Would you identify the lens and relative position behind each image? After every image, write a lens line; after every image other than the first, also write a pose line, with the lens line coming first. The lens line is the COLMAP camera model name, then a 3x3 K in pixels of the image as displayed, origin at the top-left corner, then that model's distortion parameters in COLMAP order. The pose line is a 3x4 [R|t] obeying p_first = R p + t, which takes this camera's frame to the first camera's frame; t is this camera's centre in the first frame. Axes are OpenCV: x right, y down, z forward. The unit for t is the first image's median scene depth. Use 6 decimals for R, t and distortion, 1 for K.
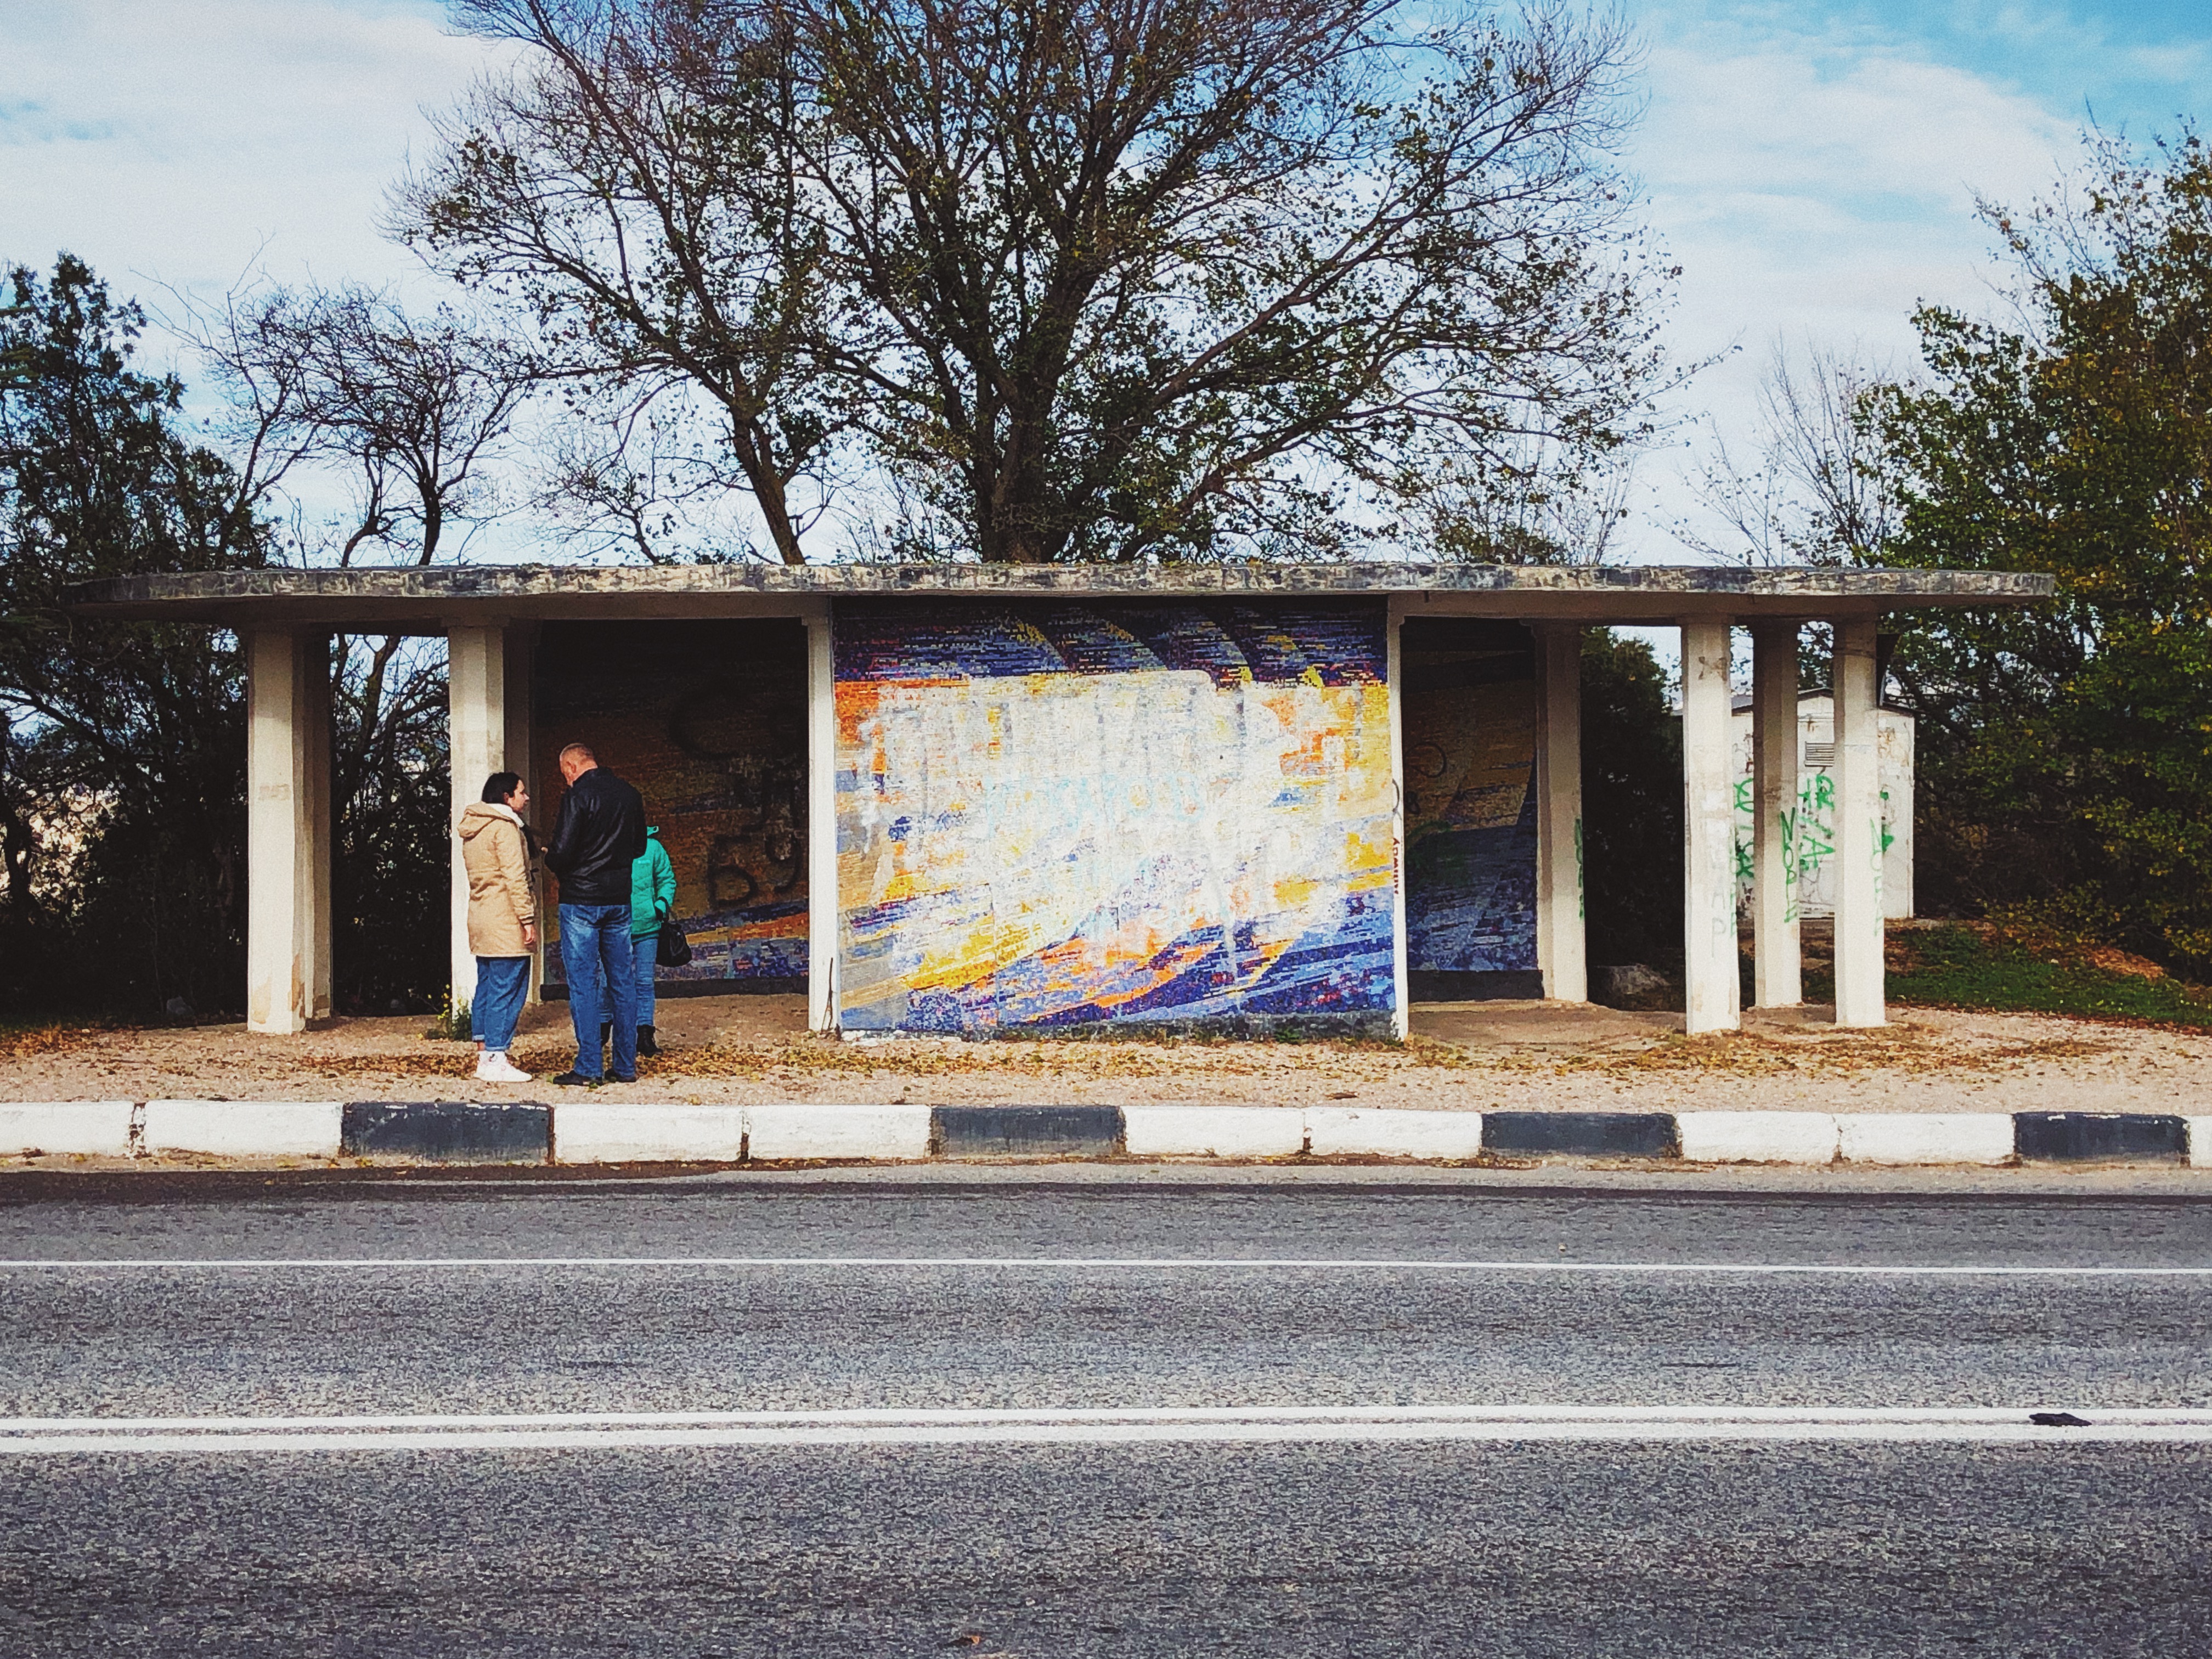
lens RADIAL K [[3089.9, 0, 1043.7], [0, 3089.9, 765.3], [0, 0, 1]] dist [0.235091, 0.000000]
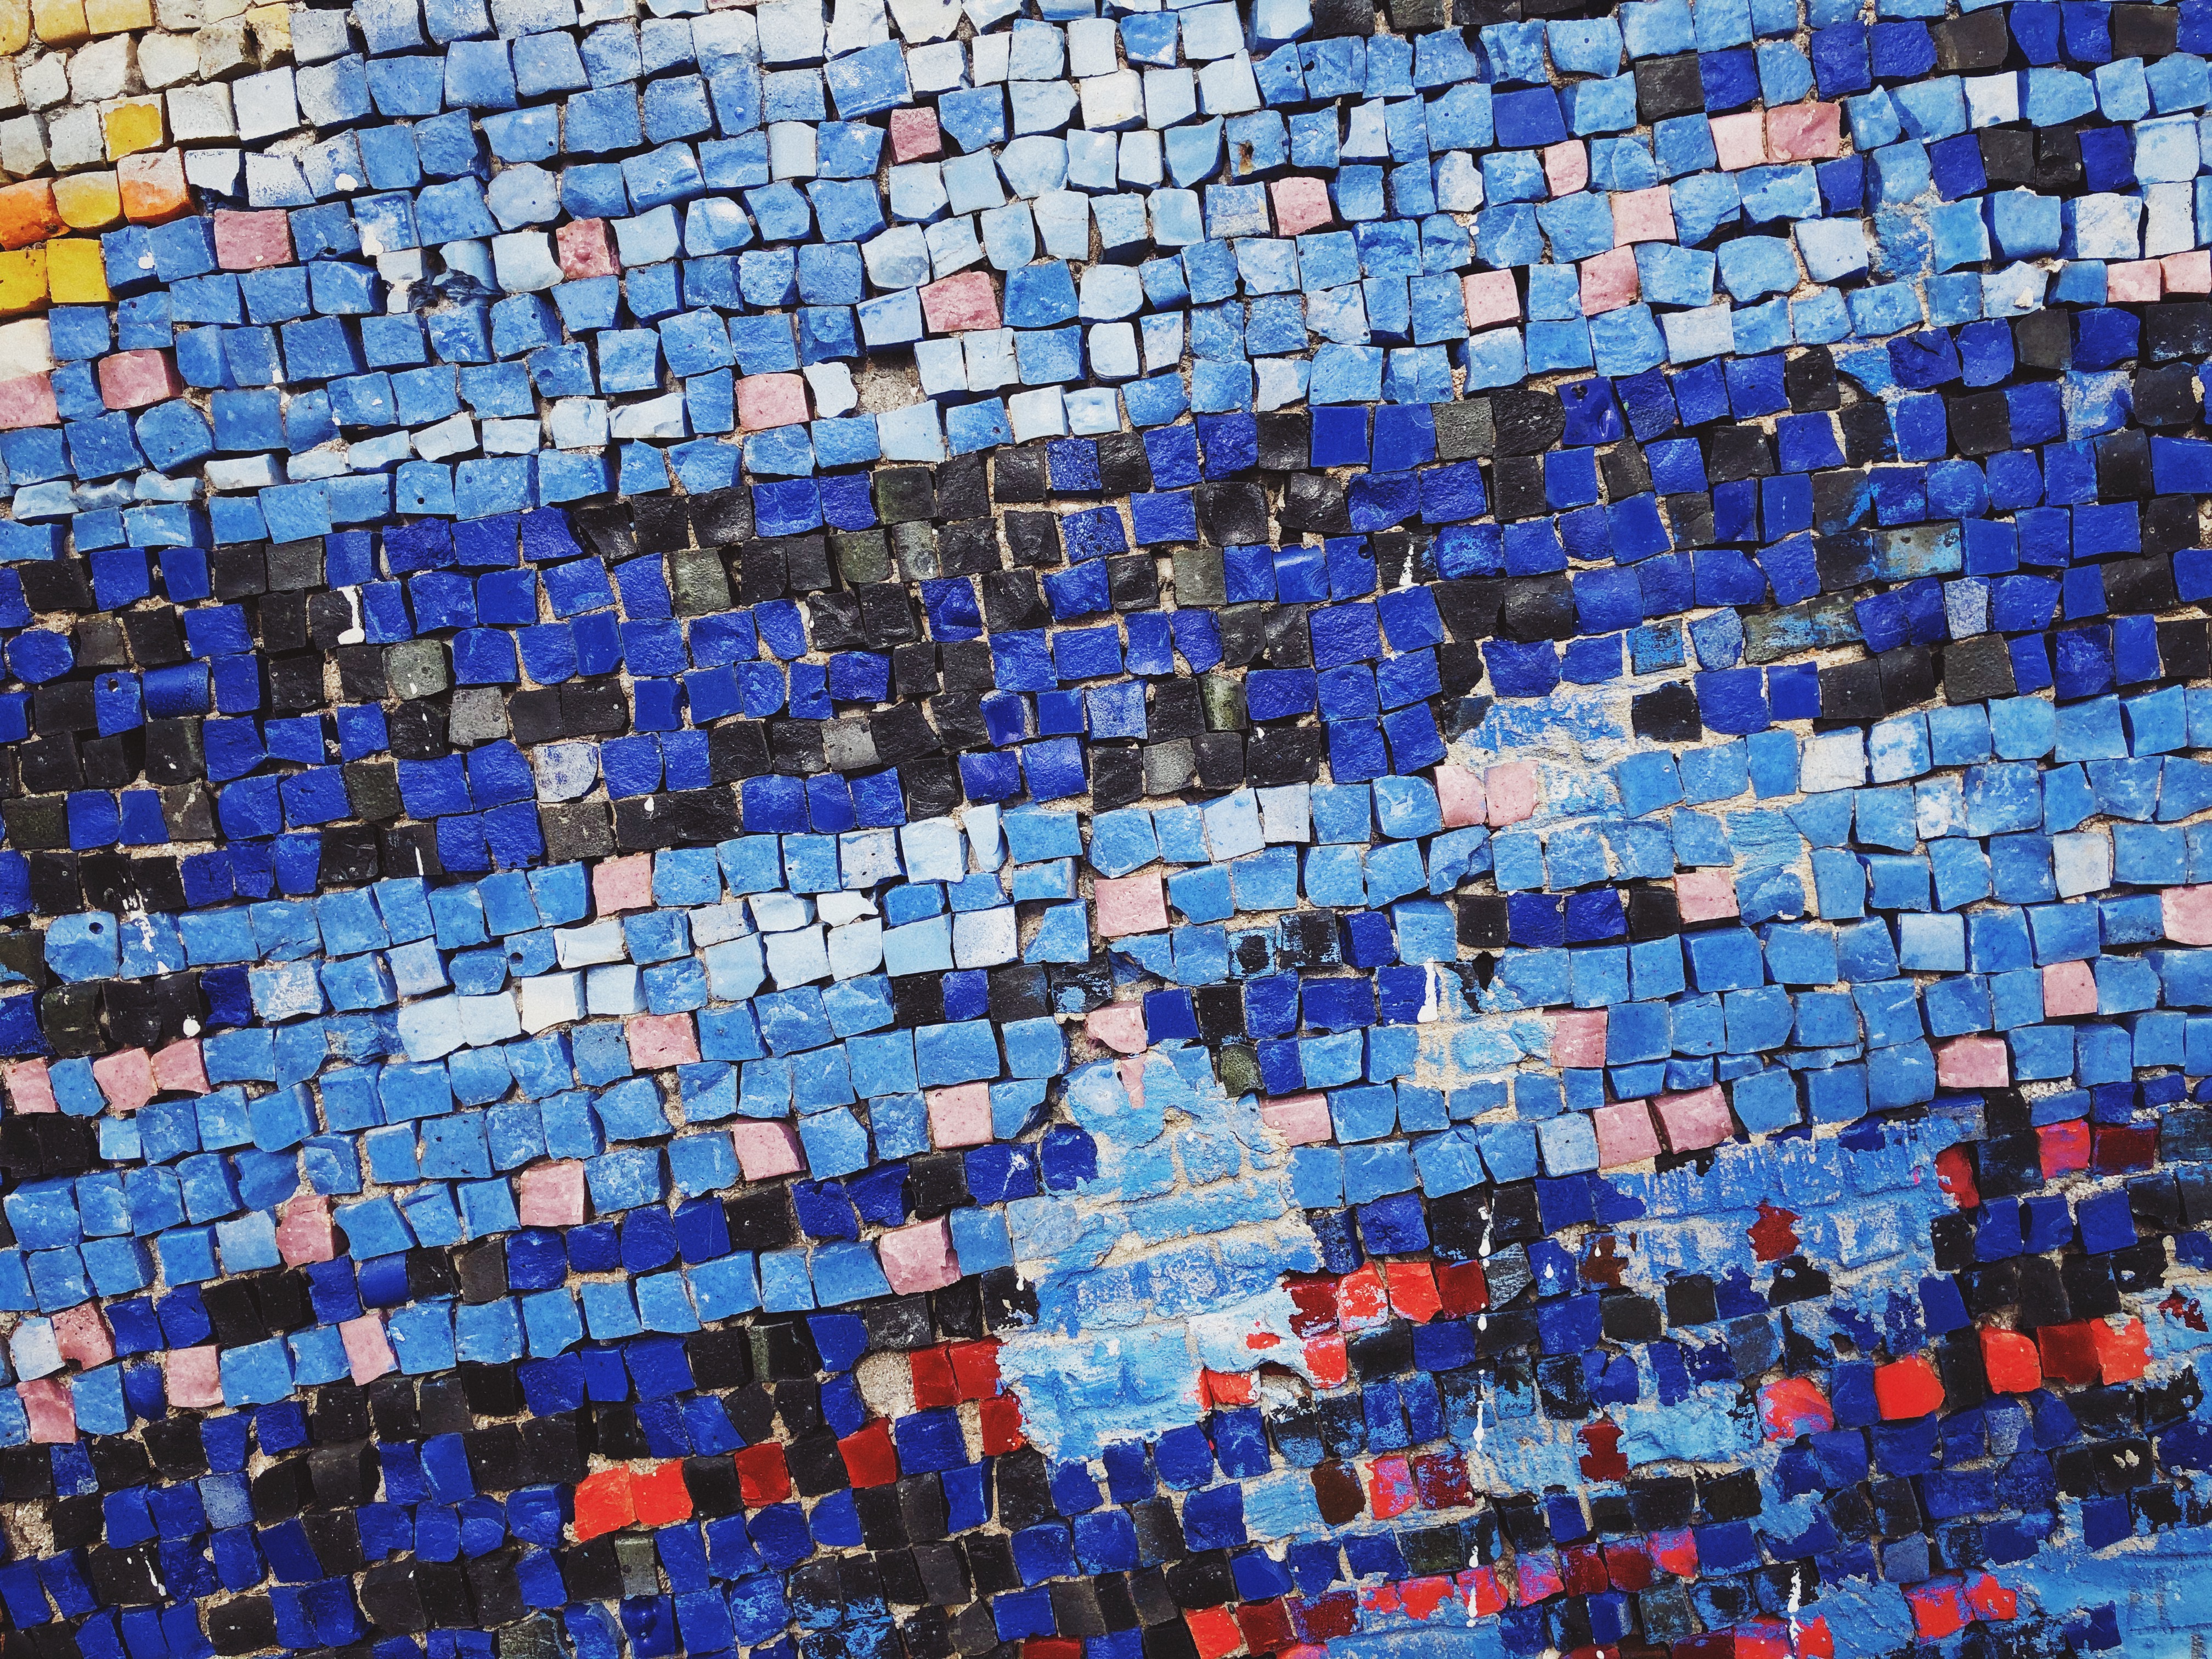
lens RADIAL K [[1858.9, 0, 1105.4], [0, 1858.9, 811.5], [0, 0, 1]] dist [0.034127, -0.030806]
pose [[0.985224, 0.051774, -0.163260, 0.097147], [-0.040021, 0.996419, 0.074476, 0.061433], [0.166531, -0.066842, 0.983768, 0.982045]]
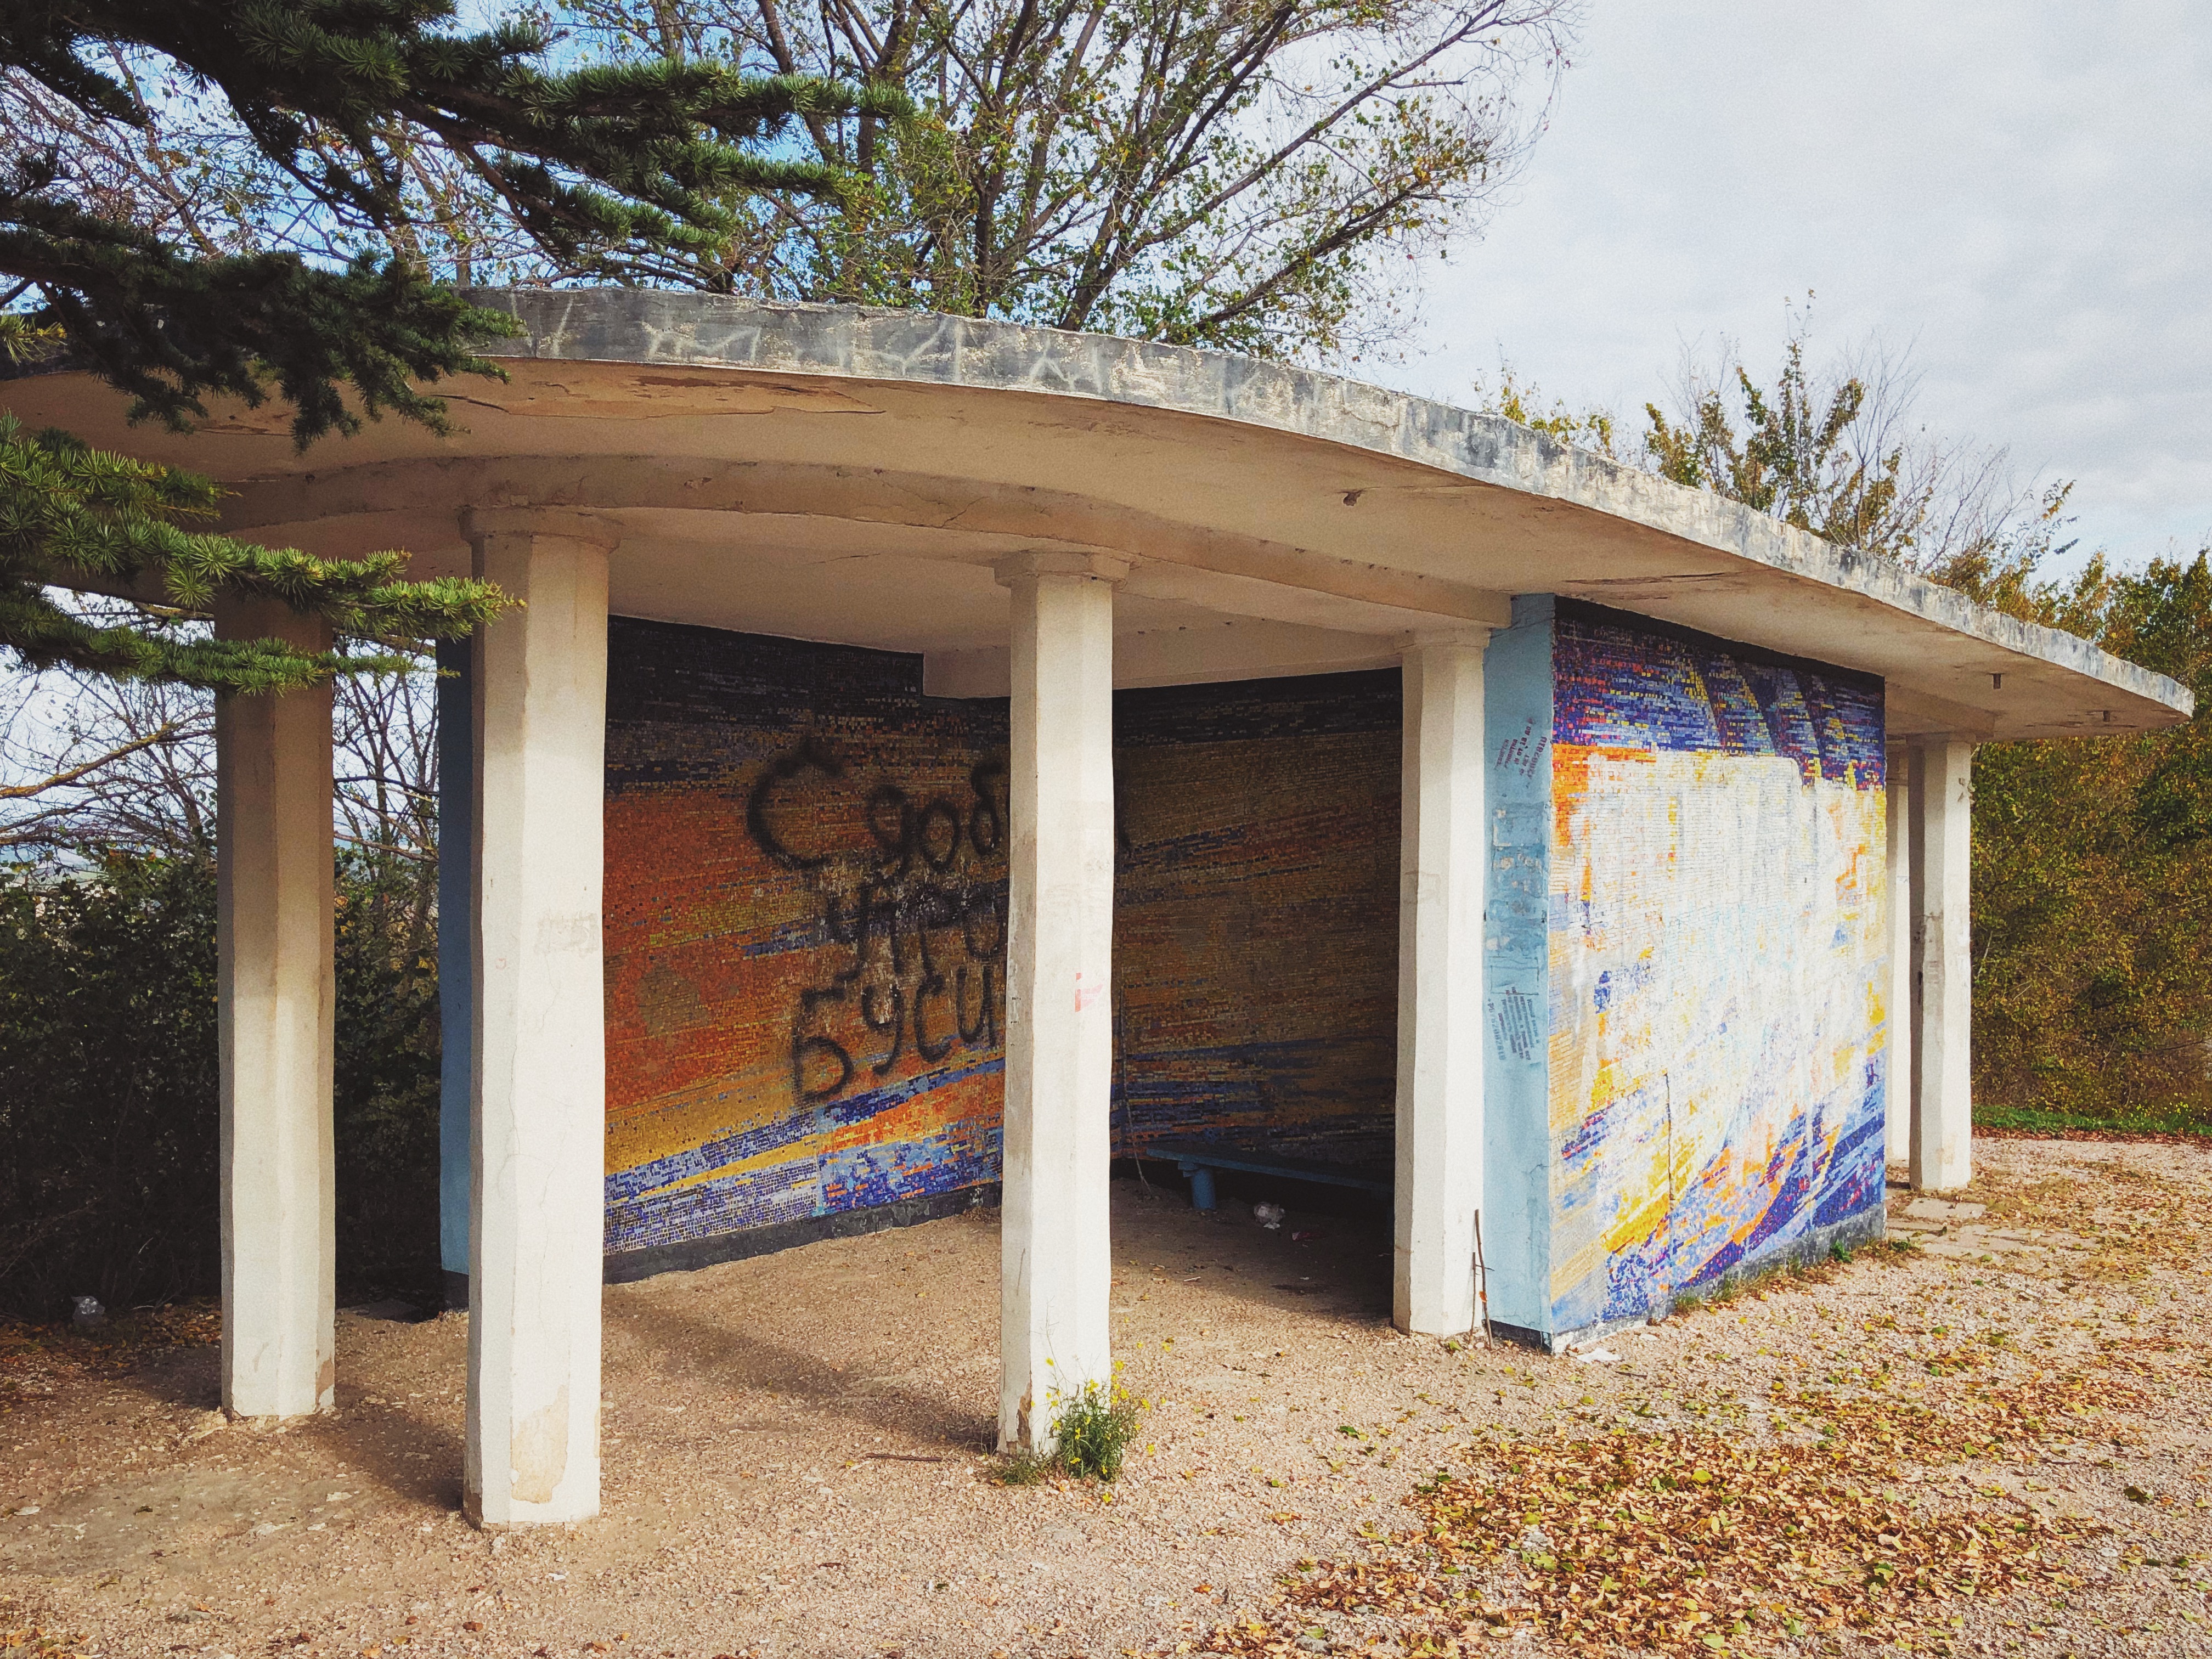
lens RADIAL K [[1858.9, 0, 1030.1], [0, 1858.9, 893.0], [0, 0, 1]] dist [0.034127, -0.030806]
pose [[0.762820, 0.008946, 0.646550, -0.365109], [-0.010754, 0.999942, -0.001148, 0.002767], [-0.646522, -0.006077, 0.762871, 0.783222]]
